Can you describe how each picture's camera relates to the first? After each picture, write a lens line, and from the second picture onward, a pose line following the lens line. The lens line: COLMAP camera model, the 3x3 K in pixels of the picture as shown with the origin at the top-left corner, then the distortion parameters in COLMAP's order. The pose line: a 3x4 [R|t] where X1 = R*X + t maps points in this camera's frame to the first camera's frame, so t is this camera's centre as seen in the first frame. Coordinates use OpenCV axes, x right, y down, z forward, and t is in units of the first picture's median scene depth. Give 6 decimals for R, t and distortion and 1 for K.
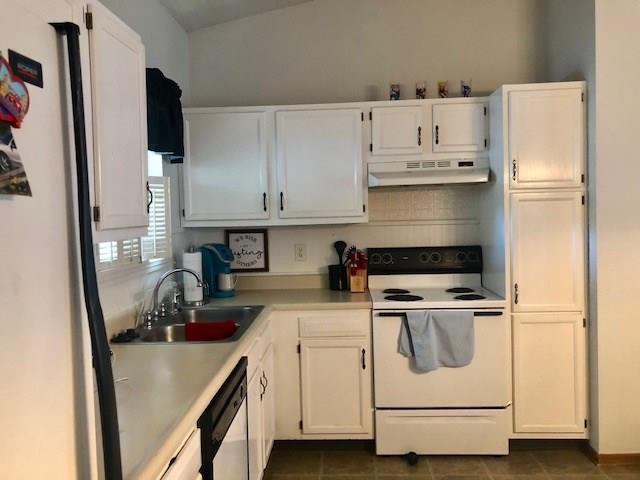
lens RADIAL K [[517.8, 0, 319.5], [0, 517.8, 233.8], [0, 0, 1]] dist [0.005651, -0.003282]
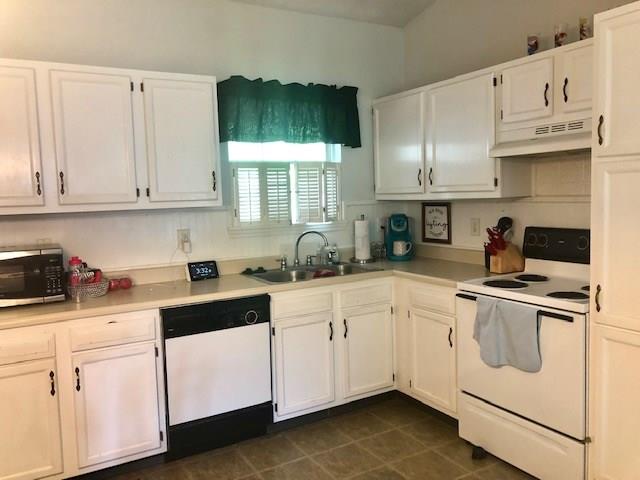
lens RADIAL K [[517.8, 0, 319.5], [0, 517.8, 233.8], [0, 0, 1]] dist [0.005651, -0.003282]
pose [[0.546294, 0.074690, -0.834257, 0.691616], [-0.022070, 0.996954, 0.074804, -0.020511], [0.837303, -0.022454, 0.546278, 0.235029]]
